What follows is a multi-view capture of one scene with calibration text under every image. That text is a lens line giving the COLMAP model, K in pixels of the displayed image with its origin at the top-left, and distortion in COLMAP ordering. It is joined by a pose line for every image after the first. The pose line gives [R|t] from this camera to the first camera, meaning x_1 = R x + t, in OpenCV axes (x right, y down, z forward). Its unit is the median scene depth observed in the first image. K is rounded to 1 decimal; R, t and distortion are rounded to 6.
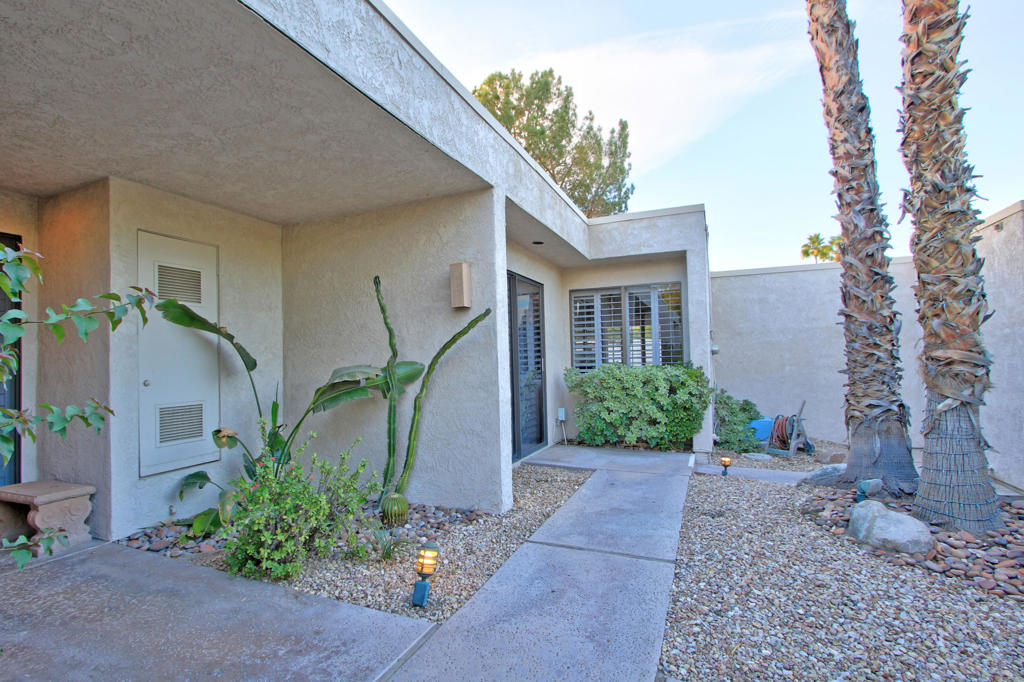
lens RADIAL K [[490.6, 0, 506.1], [0, 490.6, 348.2], [0, 0, 1]] dist [-0.006161, 0.000901]
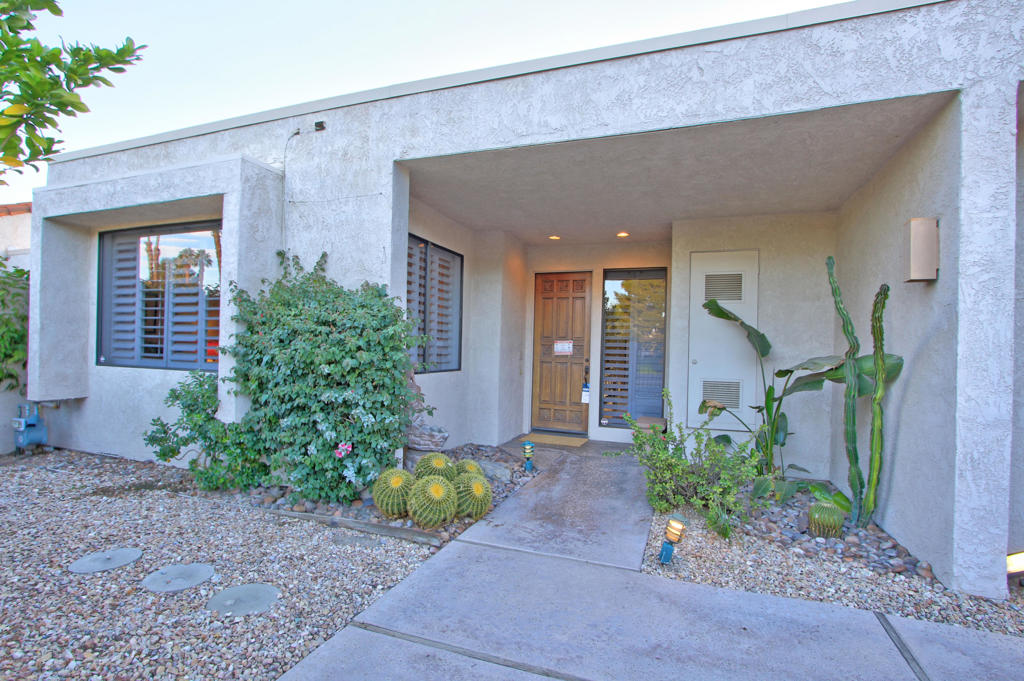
lens RADIAL K [[490.6, 0, 506.1], [0, 490.6, 347.7], [0, 0, 1]] dist [-0.006161, 0.000901]
pose [[0.042560, 0.020834, -0.998877, 0.713505], [-0.001089, 0.999783, 0.020807, 0.002957], [0.999093, 0.000202, 0.042574, 0.447994]]
